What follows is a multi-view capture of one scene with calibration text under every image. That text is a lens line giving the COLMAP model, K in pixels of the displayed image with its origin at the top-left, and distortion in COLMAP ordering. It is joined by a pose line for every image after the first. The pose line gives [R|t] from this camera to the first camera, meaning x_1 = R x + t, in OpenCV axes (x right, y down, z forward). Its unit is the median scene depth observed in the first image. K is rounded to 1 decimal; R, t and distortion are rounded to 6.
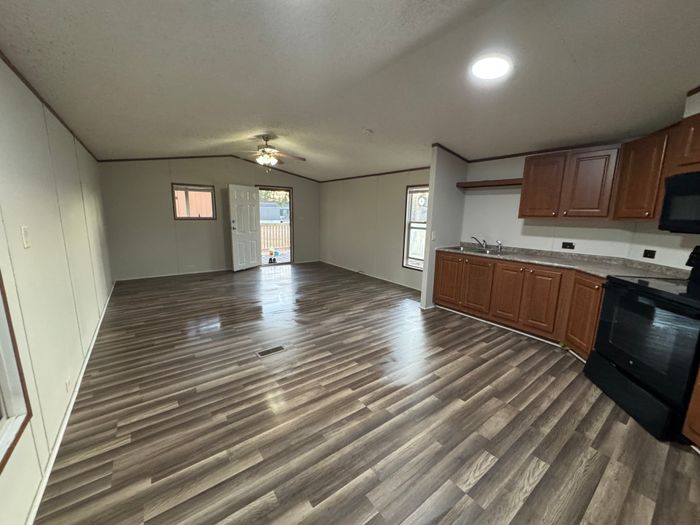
lens RADIAL K [[278.9, 0, 350.0], [0, 278.9, 262.5], [0, 0, 1]] dist [-0.001692, 0.000037]
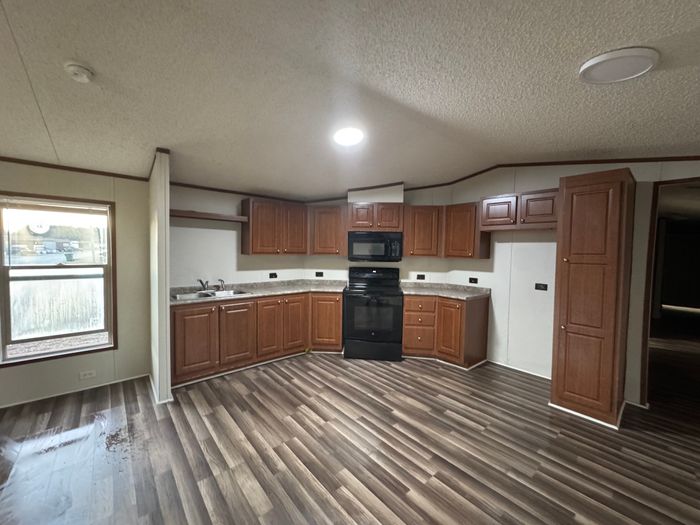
lens RADIAL K [[278.9, 0, 350.0], [0, 278.9, 262.5], [0, 0, 1]] dist [-0.001692, 0.000037]
pose [[-0.071716, -0.066677, 0.995194, -0.570420], [0.152977, 0.985223, 0.077033, -0.197173], [-0.985624, 0.157766, -0.060456, 0.904708]]
